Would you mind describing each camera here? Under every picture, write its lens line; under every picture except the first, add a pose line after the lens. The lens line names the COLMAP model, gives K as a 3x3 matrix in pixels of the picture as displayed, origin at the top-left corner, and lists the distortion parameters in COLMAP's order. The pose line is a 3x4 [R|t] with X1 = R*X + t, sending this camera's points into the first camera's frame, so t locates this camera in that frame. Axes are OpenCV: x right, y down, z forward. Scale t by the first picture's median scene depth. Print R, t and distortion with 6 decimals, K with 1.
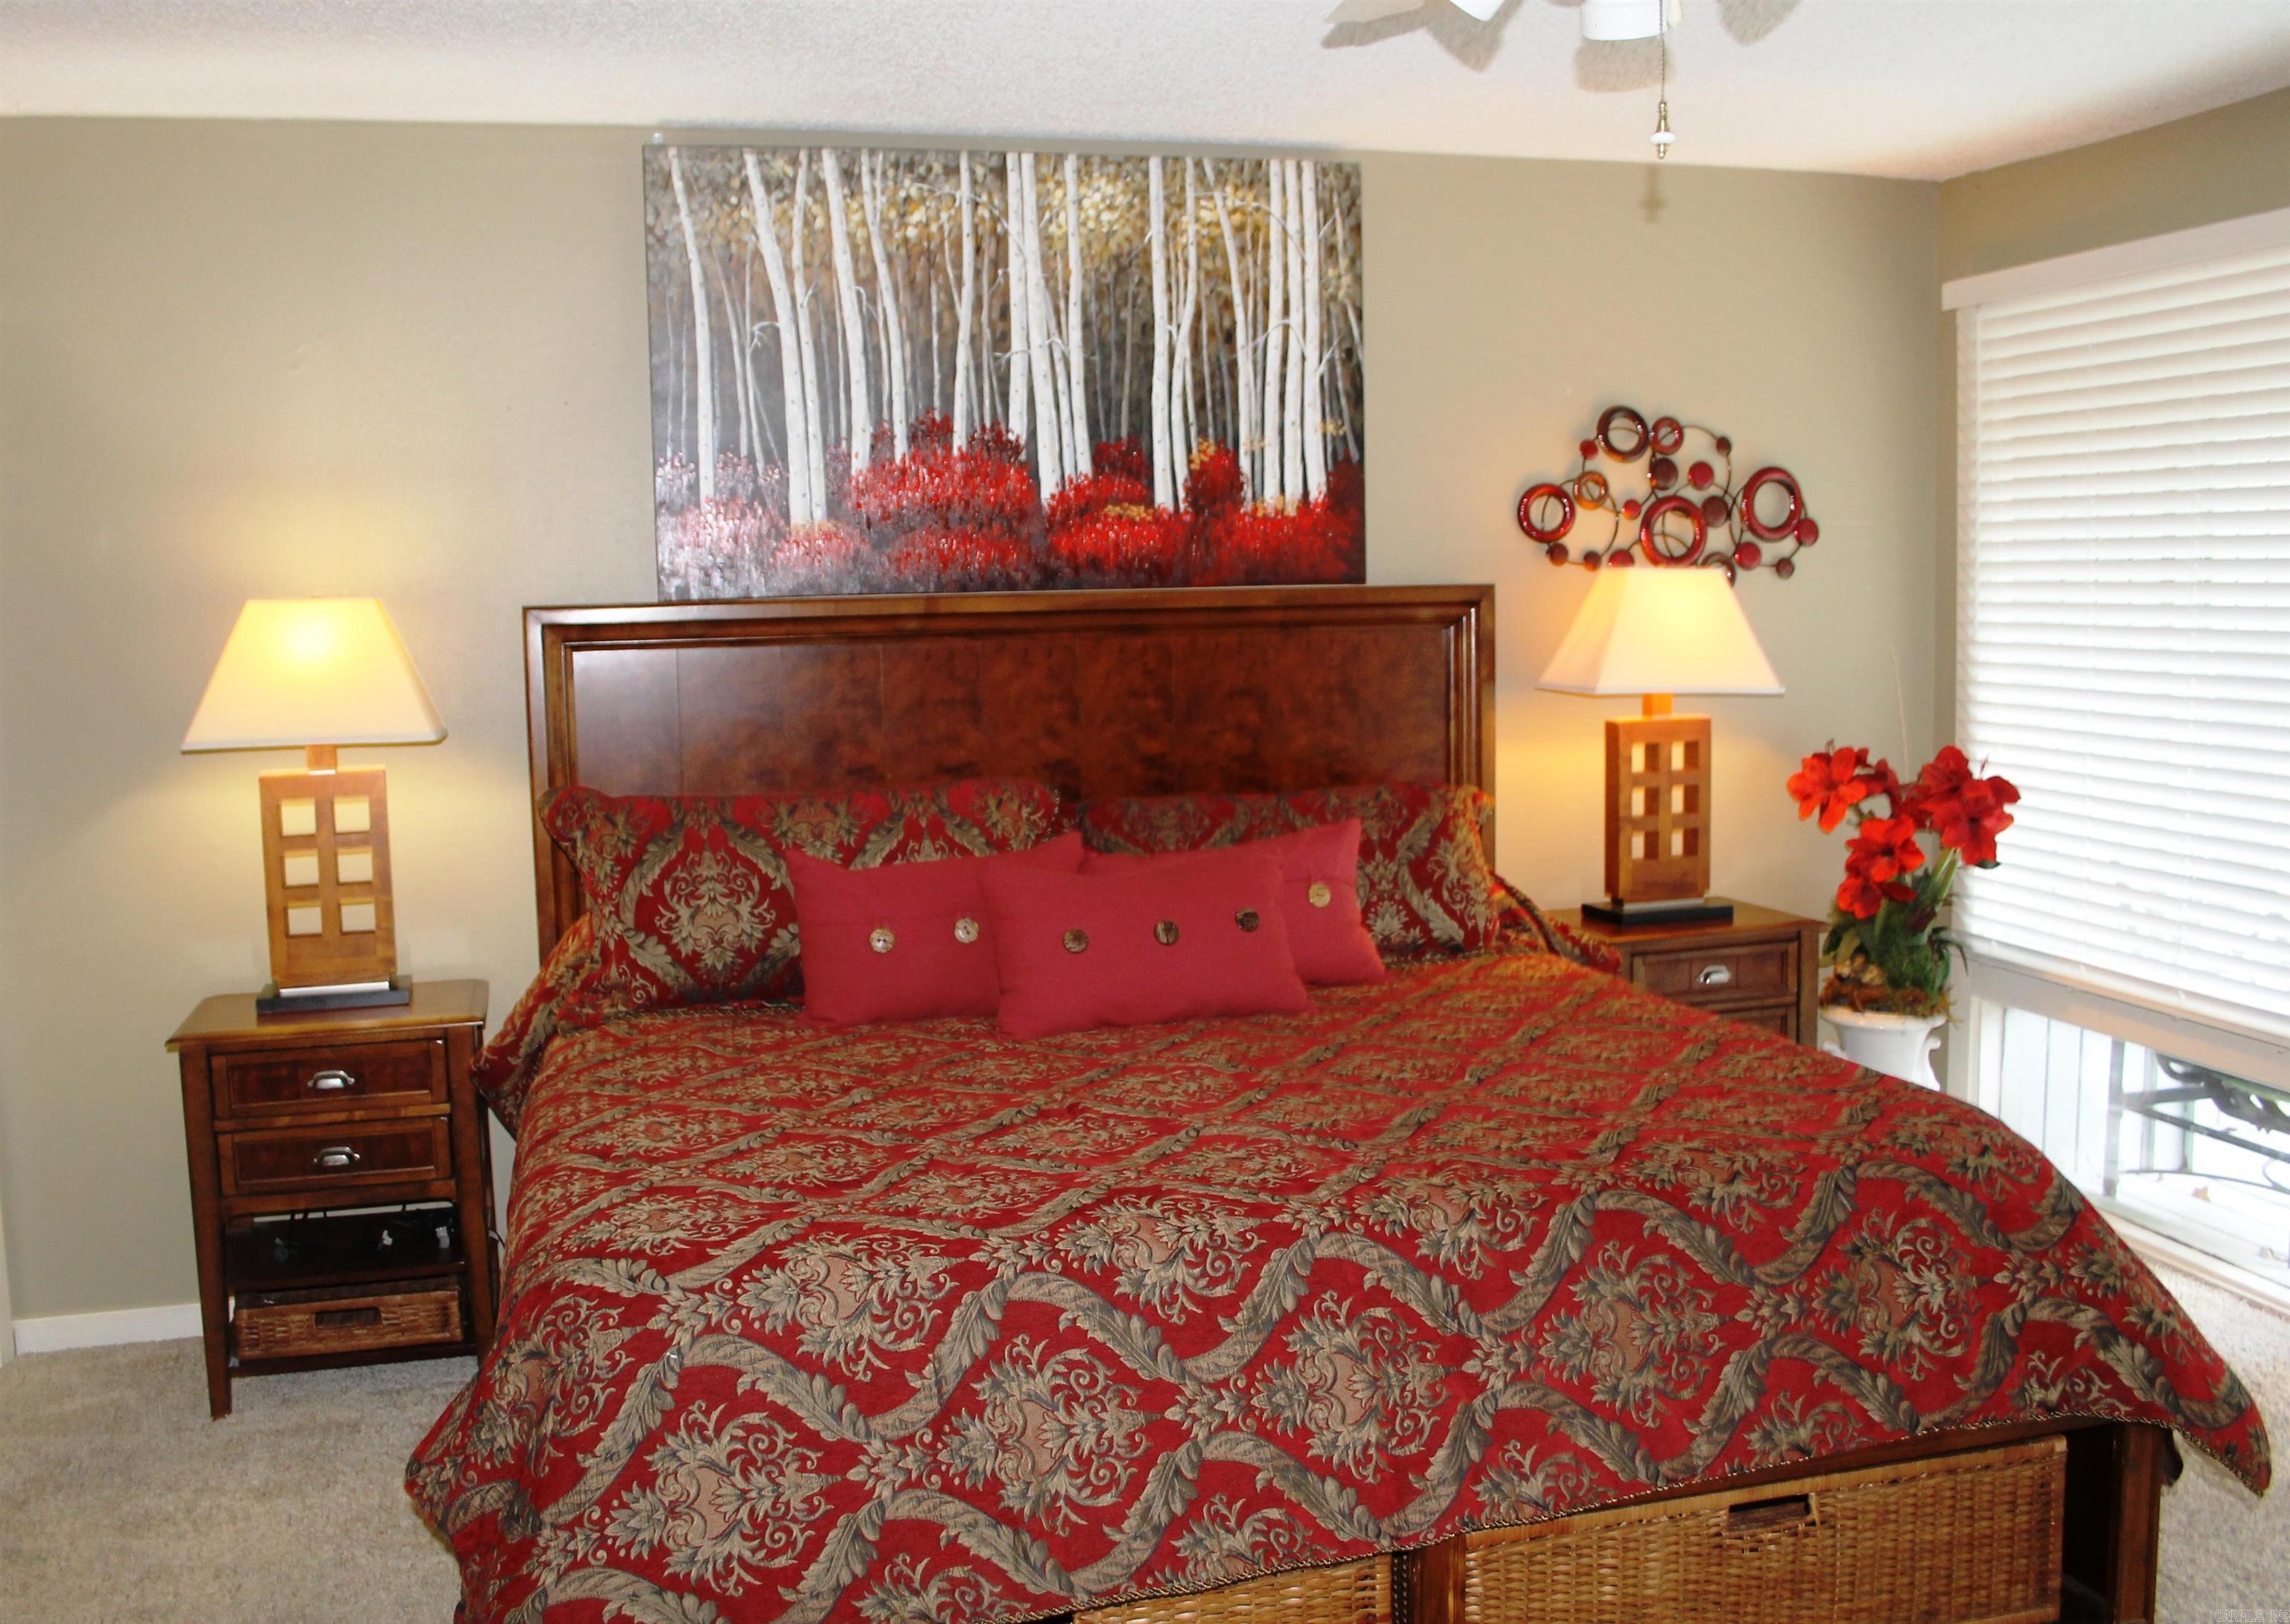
lens RADIAL K [[2102.9, 0, 1147.2], [0, 2102.9, 779.1], [0, 0, 1]] dist [-0.144531, 0.008939]
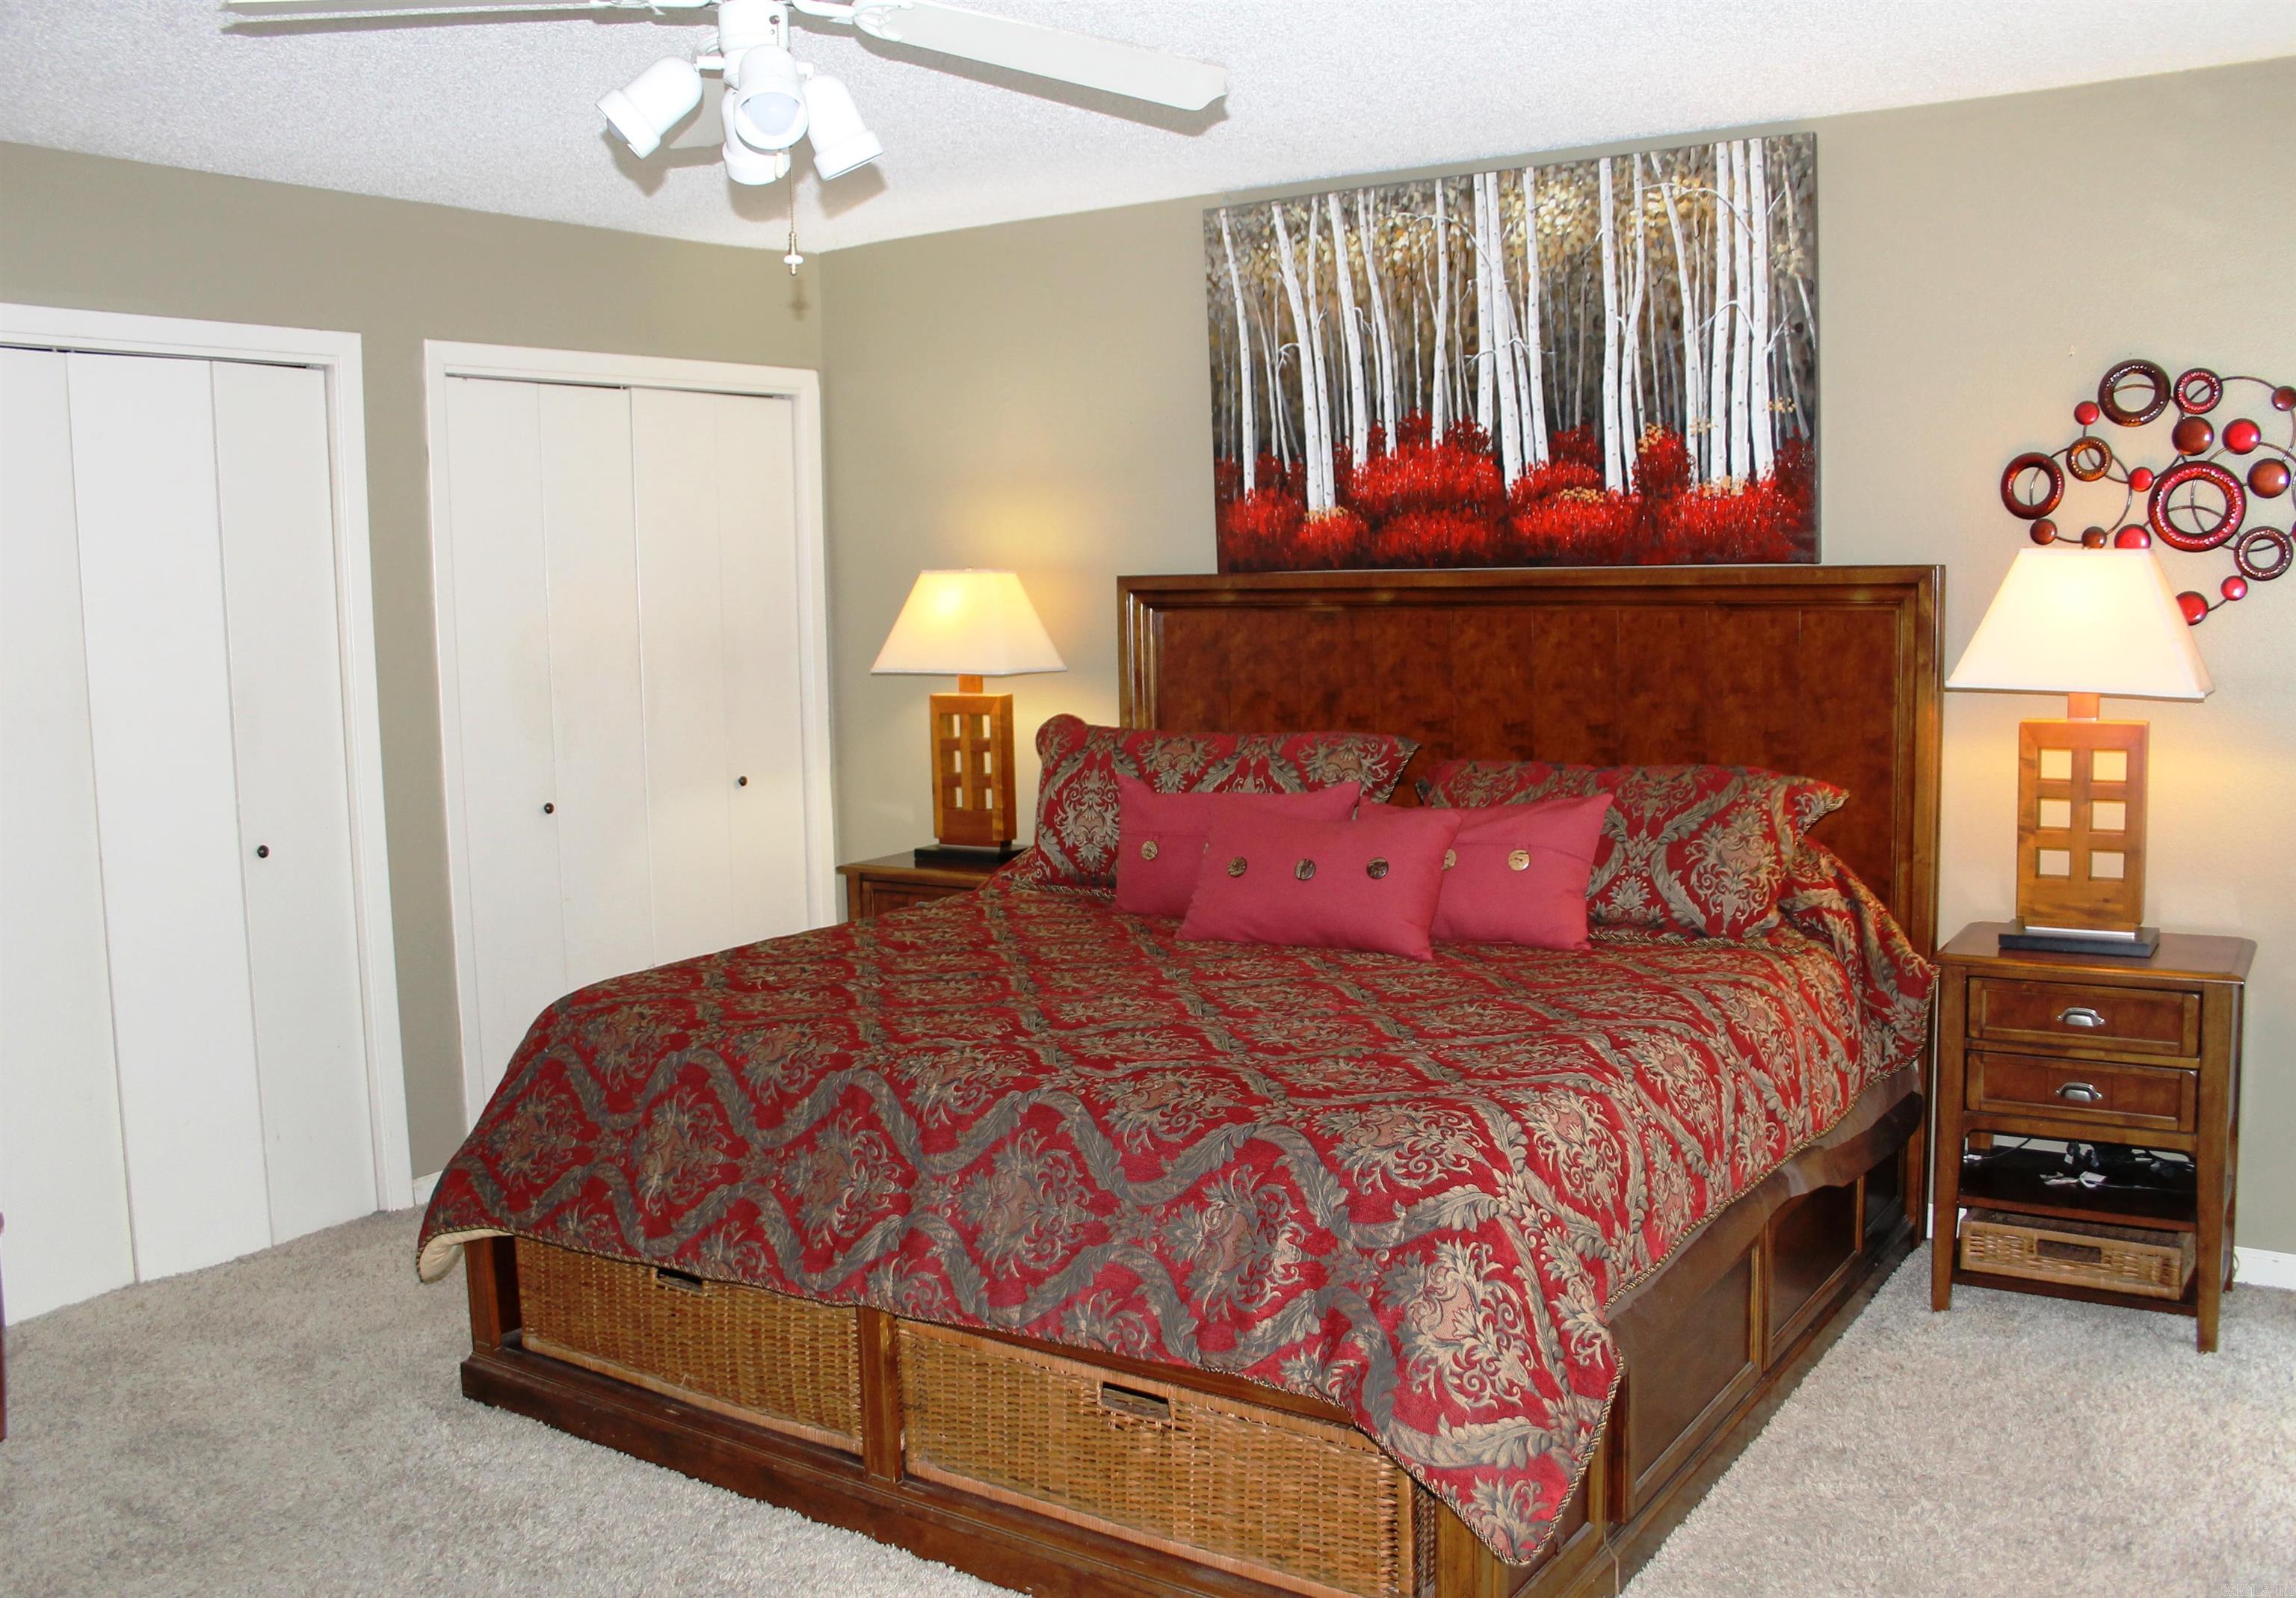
lens RADIAL K [[2004.7, 0, 1148.0], [0, 2004.7, 799.0], [0, 0, 1]] dist [-0.191507, 0.184476]
pose [[0.653810, 0.090579, -0.751218, 0.628262], [-0.061745, 0.995885, 0.066340, -0.026804], [0.754136, 0.003010, 0.656712, 0.173999]]
